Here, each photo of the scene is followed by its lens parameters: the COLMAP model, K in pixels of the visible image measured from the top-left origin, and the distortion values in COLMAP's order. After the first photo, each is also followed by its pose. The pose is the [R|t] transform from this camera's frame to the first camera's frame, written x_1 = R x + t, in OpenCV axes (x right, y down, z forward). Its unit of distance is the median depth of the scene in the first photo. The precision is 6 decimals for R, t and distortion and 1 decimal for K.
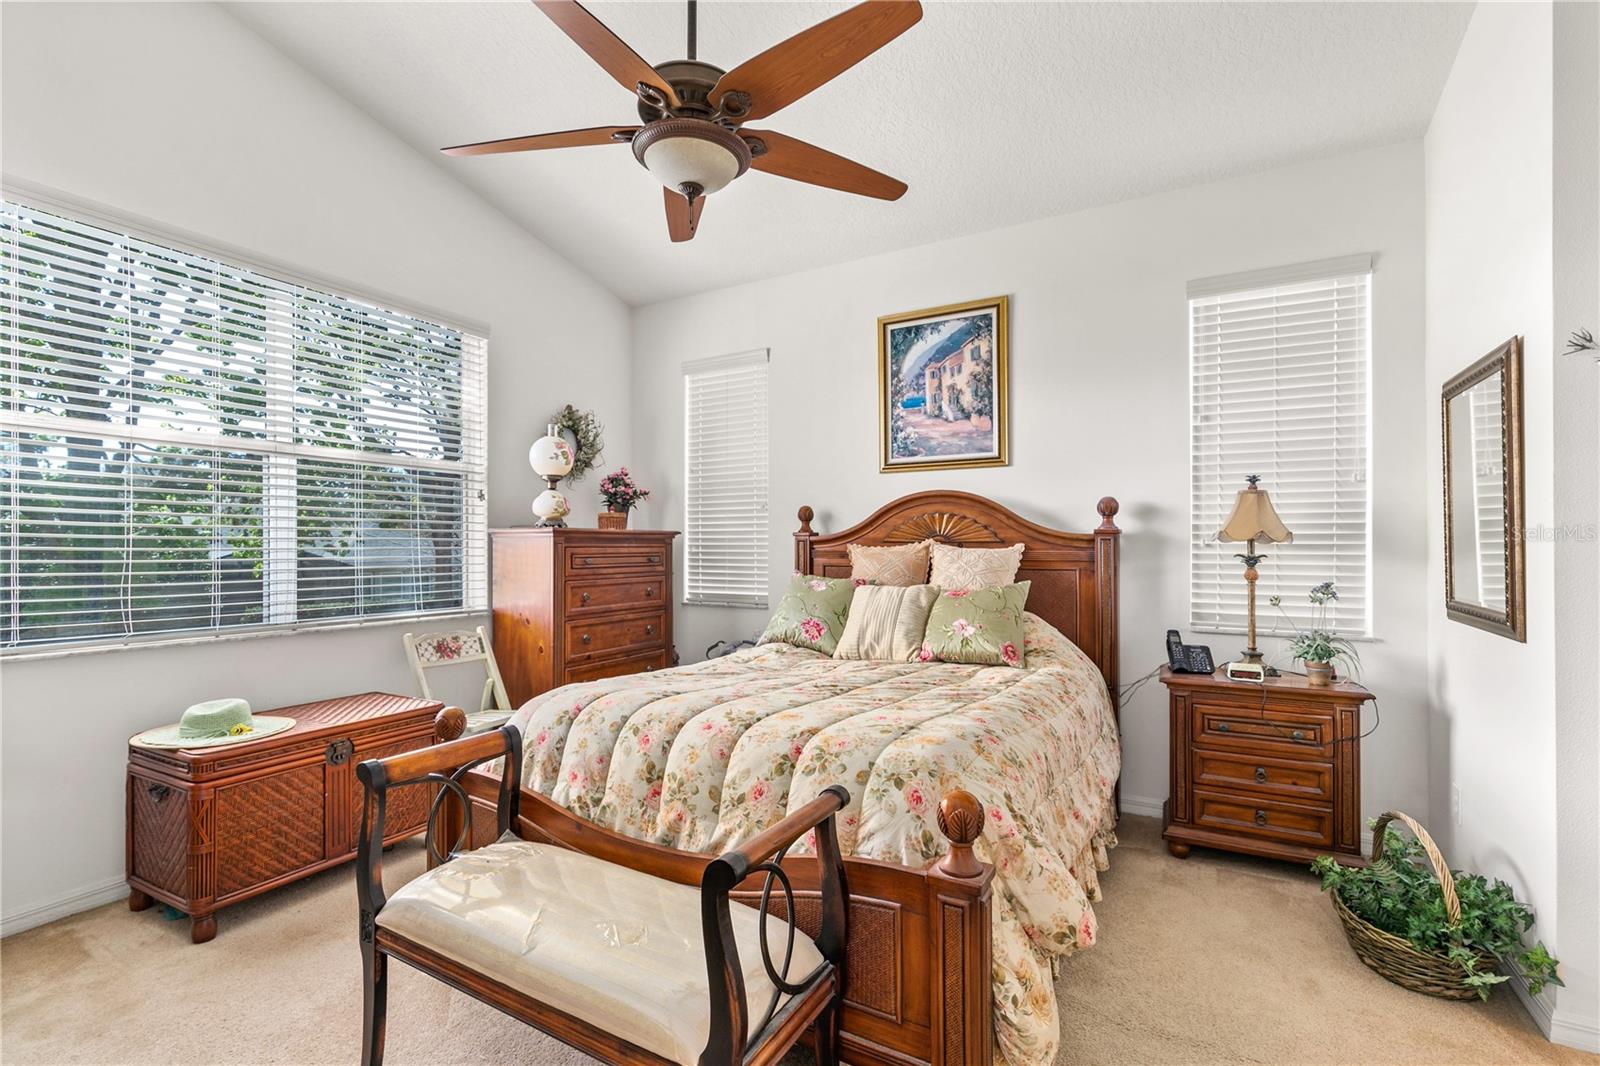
lens RADIAL K [[715.1, 0, 789.2], [0, 715.1, 542.9], [0, 0, 1]] dist [0.001087, -0.000301]
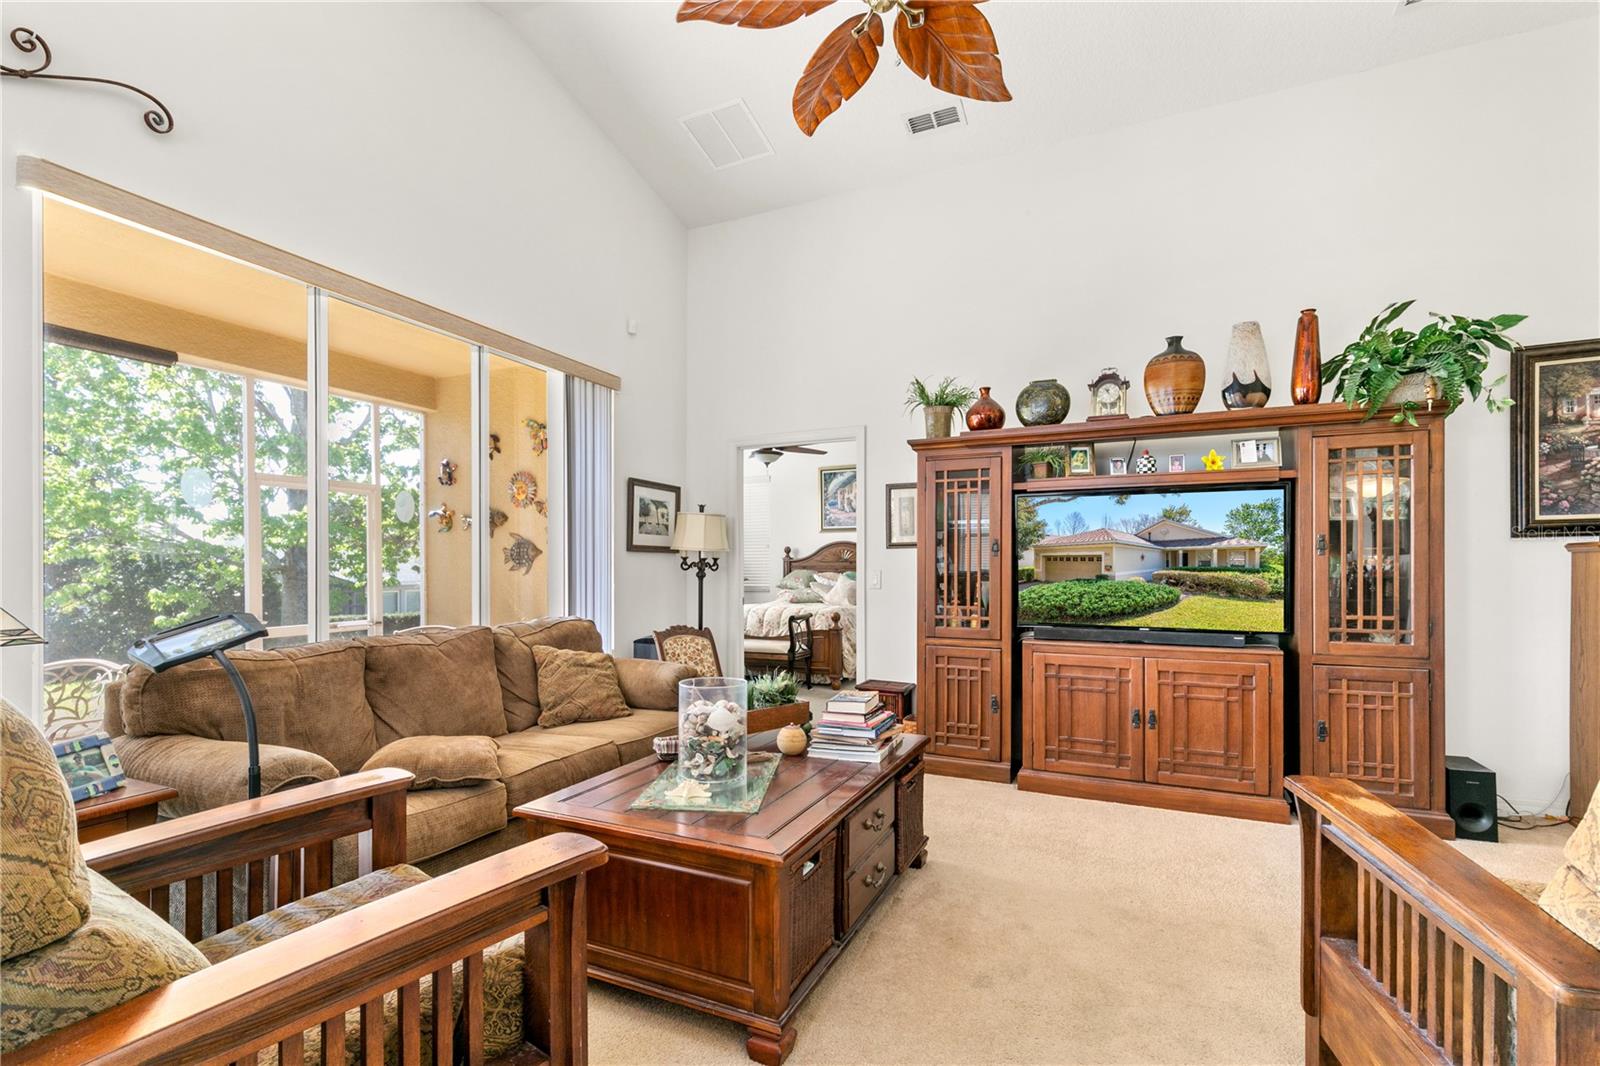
lens RADIAL K [[724.6, 0, 798.6], [0, 724.6, 565.5], [0, 0, 1]] dist [0.002099, 0.000028]
pose [[0.995379, -0.001371, 0.096010, -0.182209], [0.001528, 0.999998, -0.001553, 0.015329], [-0.096008, 0.001693, 0.995379, -1.464774]]
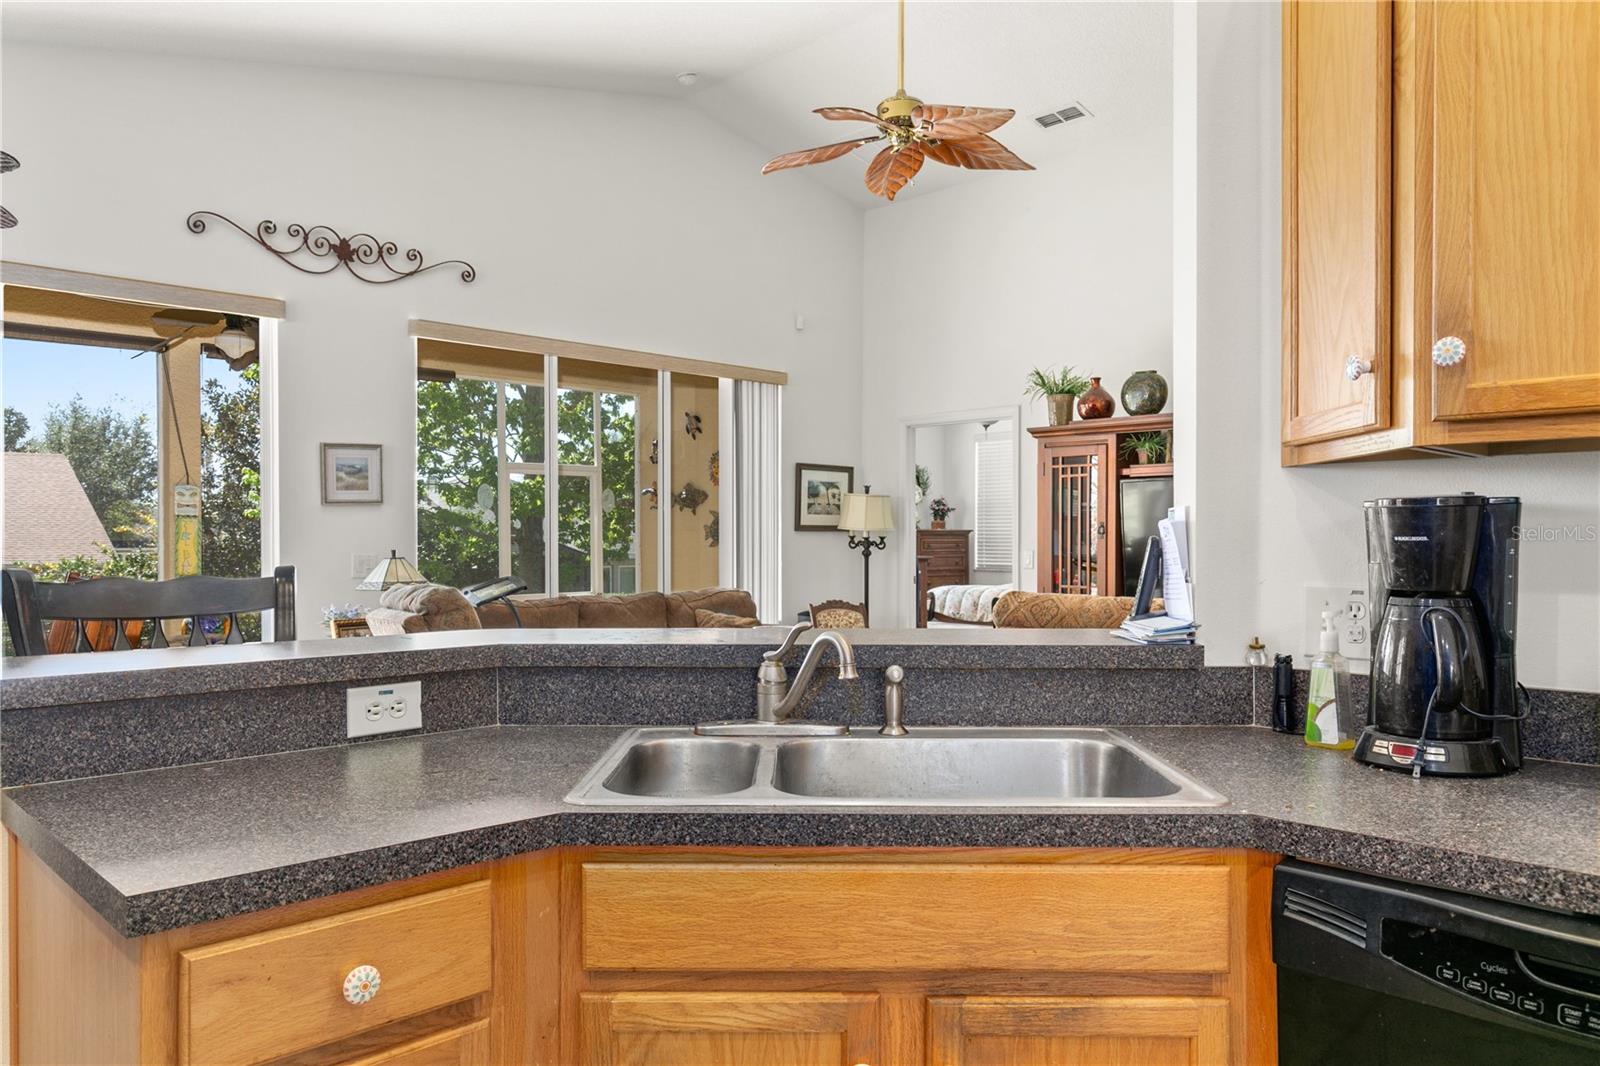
lens RADIAL K [[1114.0, 0, 800.0], [0, 1114.0, 533.0], [0, 0, 1]] dist [-0.003020, -0.000159]
pose [[0.963932, 0.001066, -0.266146, 0.212347], [-0.001390, 0.999999, -0.001031, -0.006132], [0.266144, 0.001364, 0.963932, -2.206372]]
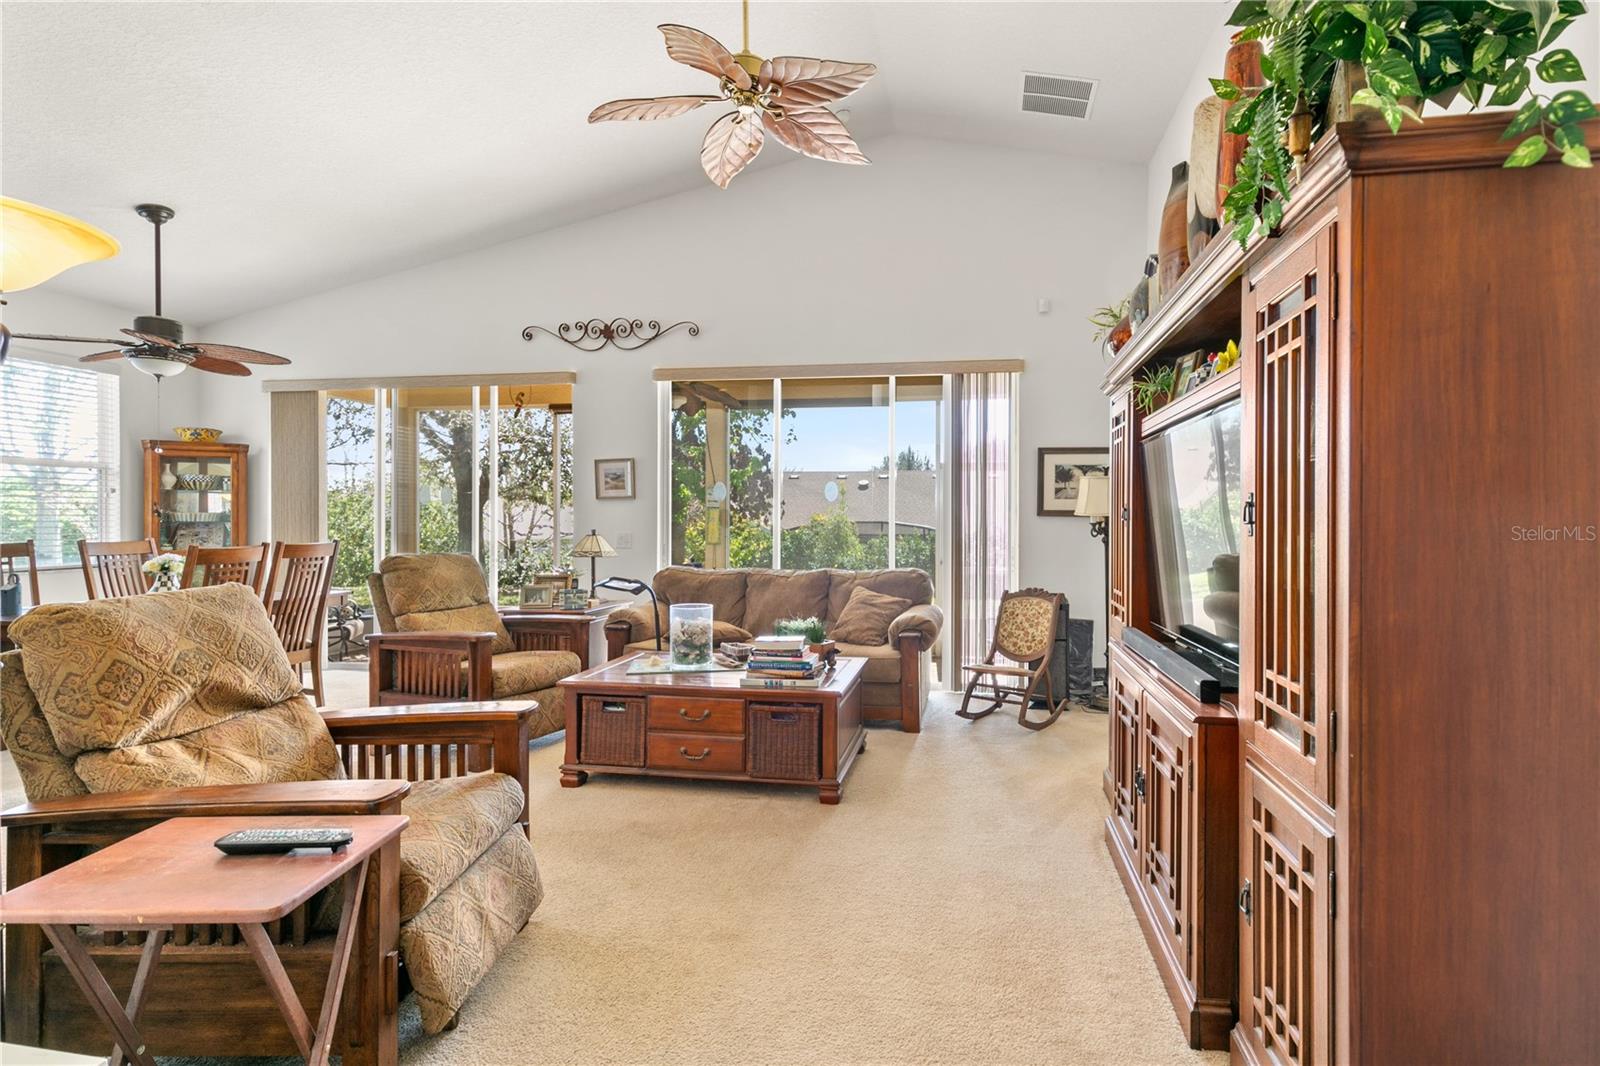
lens RADIAL K [[777.0, 0, 861.0], [0, 777.0, 520.5], [0, 0, 1]] dist [0.001589, -0.000487]
pose [[0.359610, 0.006373, -0.933081, 0.894212], [-0.001816, 0.999980, 0.006130, -0.012202], [0.933101, -0.000510, 0.359614, -1.012168]]
